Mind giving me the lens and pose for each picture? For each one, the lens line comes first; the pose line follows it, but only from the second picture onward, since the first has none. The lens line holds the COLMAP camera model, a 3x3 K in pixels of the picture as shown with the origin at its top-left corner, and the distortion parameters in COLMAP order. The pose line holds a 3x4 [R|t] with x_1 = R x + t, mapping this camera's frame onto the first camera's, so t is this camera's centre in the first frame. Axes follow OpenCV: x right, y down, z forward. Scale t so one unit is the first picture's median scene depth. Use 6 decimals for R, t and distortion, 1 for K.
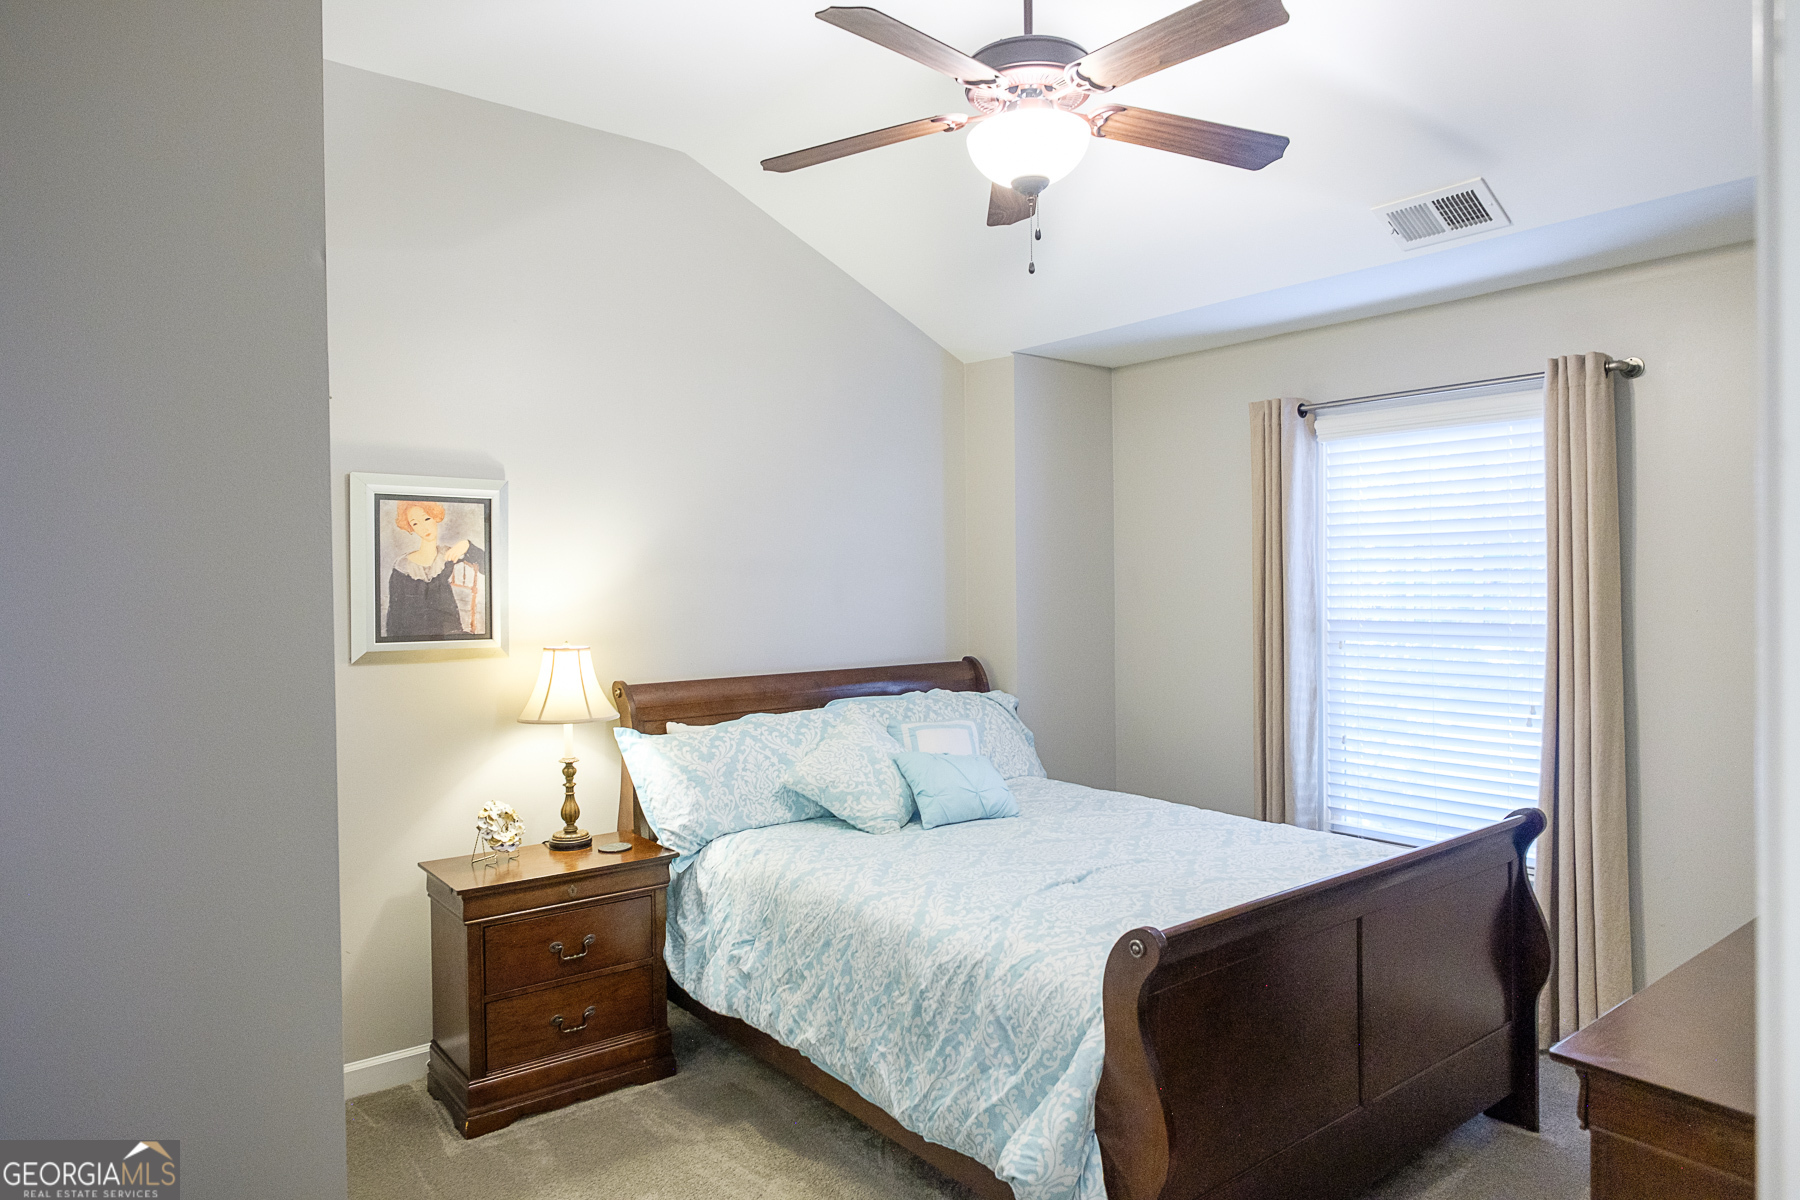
lens RADIAL K [[1120.7, 0, 899.7], [0, 1120.7, 577.0], [0, 0, 1]] dist [-0.002449, -0.000676]
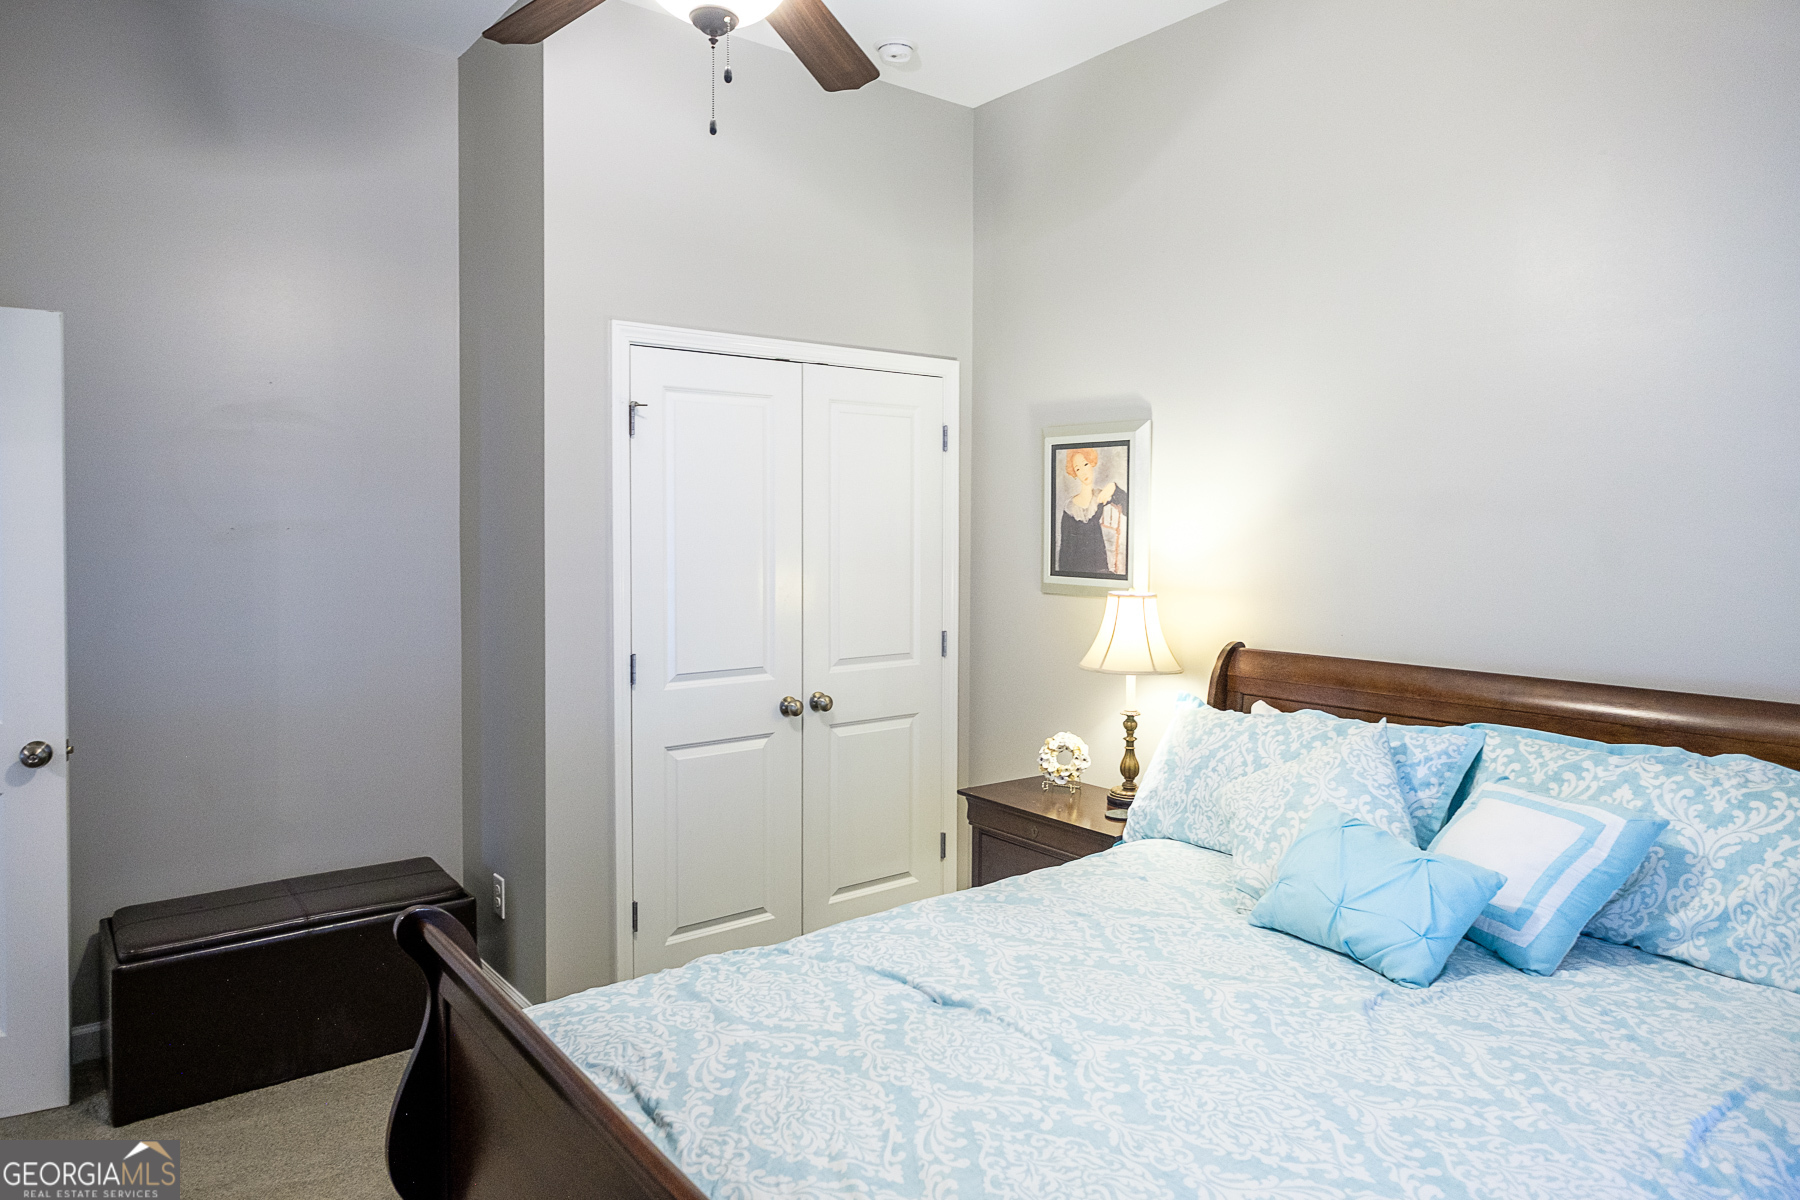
lens RADIAL K [[1130.7, 0, 902.2], [0, 1130.7, 543.4], [0, 0, 1]] dist [-0.003566, -0.001851]
pose [[-0.000262, 0.026281, -0.999655, 0.655125], [-0.002609, 0.999651, 0.026282, -0.003726], [0.999997, 0.002615, -0.000194, 0.810324]]
